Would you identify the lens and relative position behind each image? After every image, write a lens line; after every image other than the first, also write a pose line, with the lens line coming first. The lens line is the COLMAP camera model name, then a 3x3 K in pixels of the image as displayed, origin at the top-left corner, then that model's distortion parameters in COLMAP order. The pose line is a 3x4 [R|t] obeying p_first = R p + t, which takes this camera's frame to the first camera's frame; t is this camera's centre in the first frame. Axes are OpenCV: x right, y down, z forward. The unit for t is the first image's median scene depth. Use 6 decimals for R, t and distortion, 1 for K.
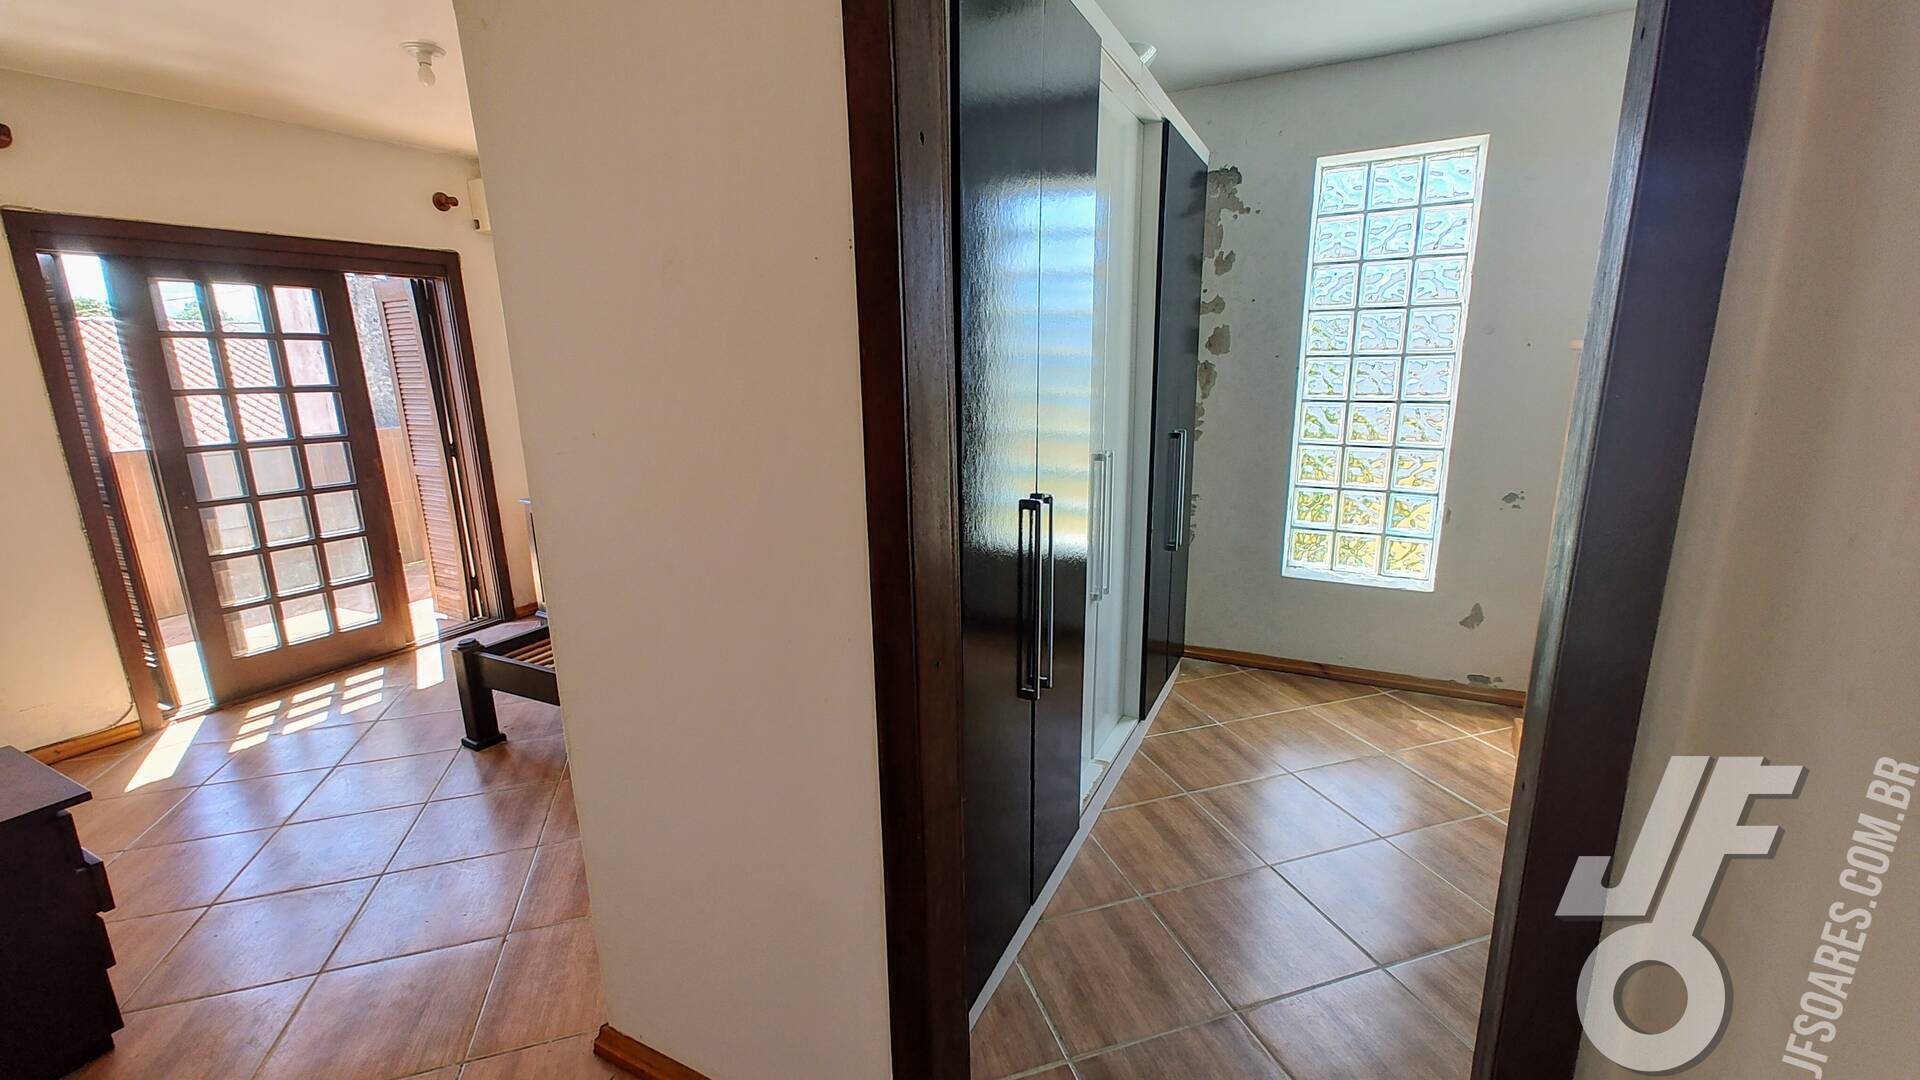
lens RADIAL K [[793.3, 0, 968.1], [0, 793.3, 544.4], [0, 0, 1]] dist [-0.000761, -0.001794]
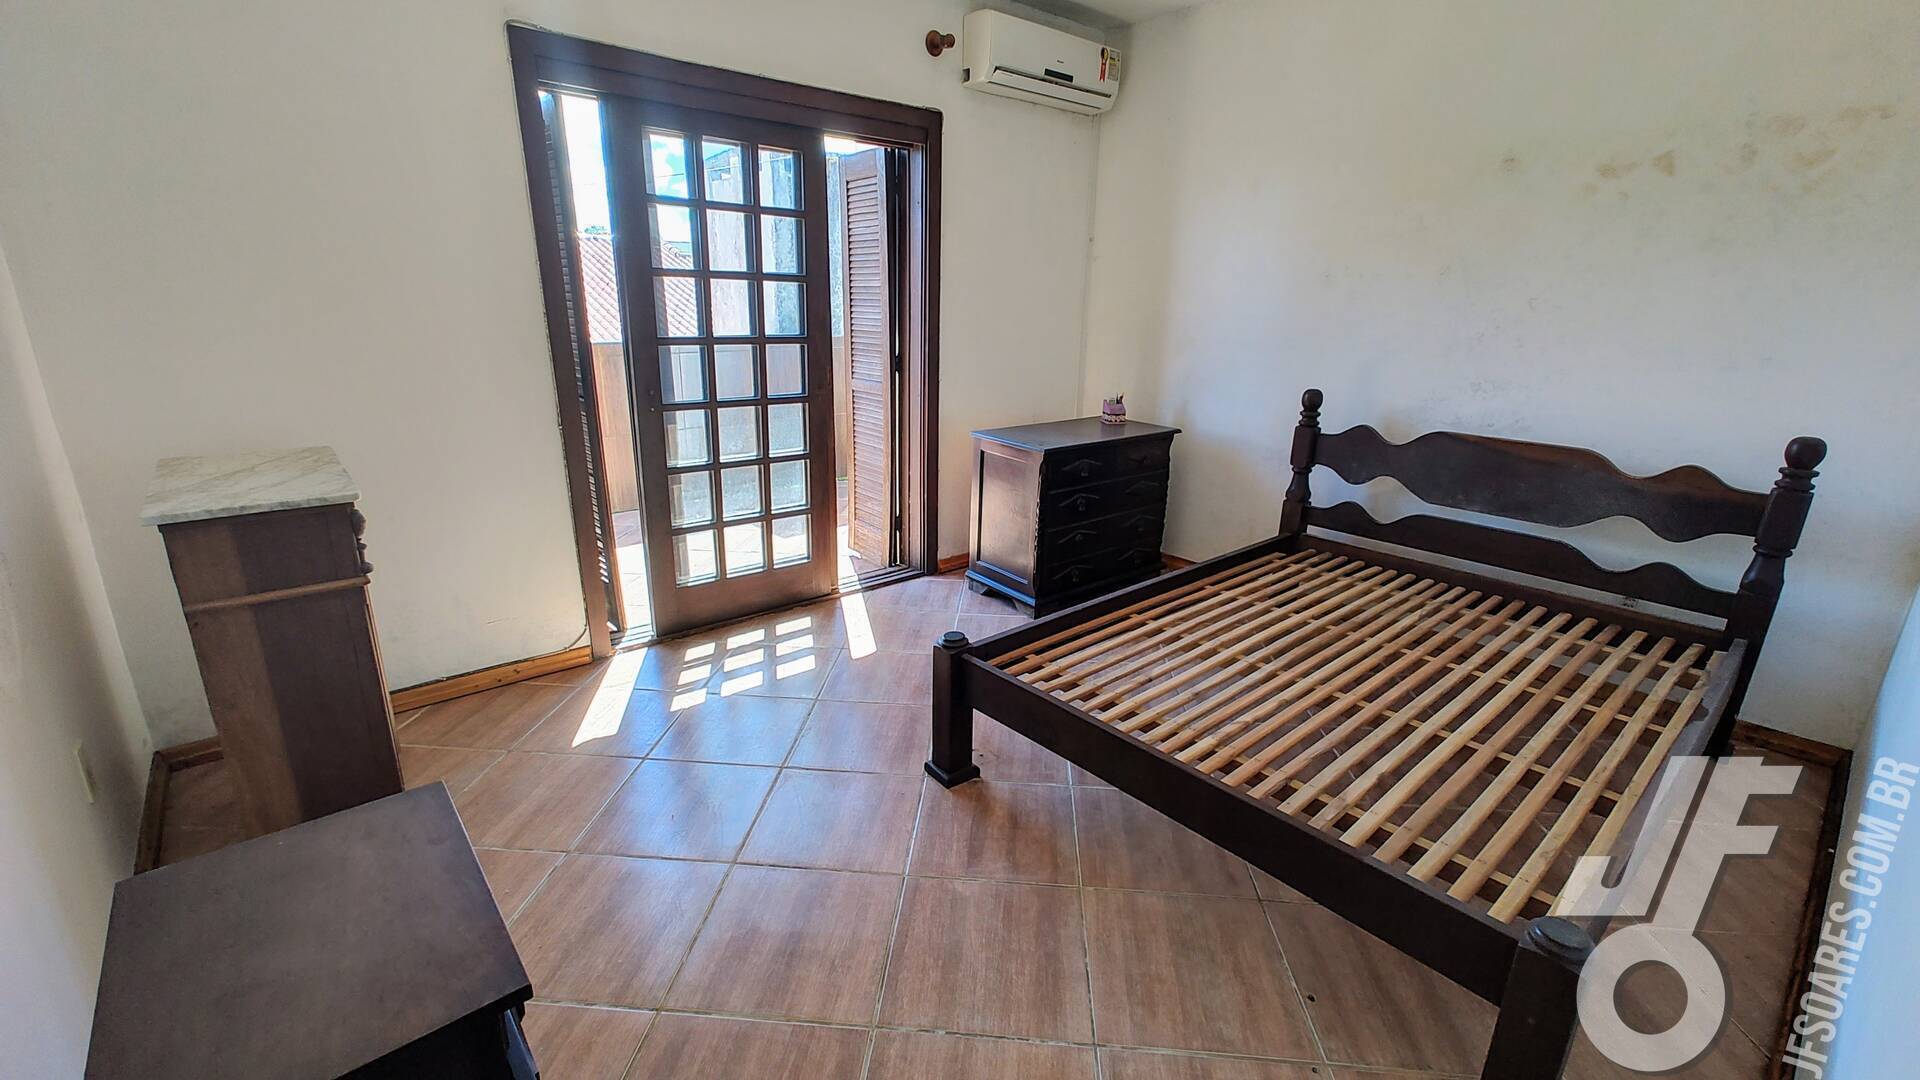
lens RADIAL K [[793.3, 0, 946.8], [0, 793.3, 538.2], [0, 0, 1]] dist [-0.000761, -0.001794]
pose [[0.915470, 0.139781, -0.377328, -0.340939], [-0.118114, 0.989765, 0.080091, -0.013939], [0.384661, -0.028753, 0.922610, 0.316291]]
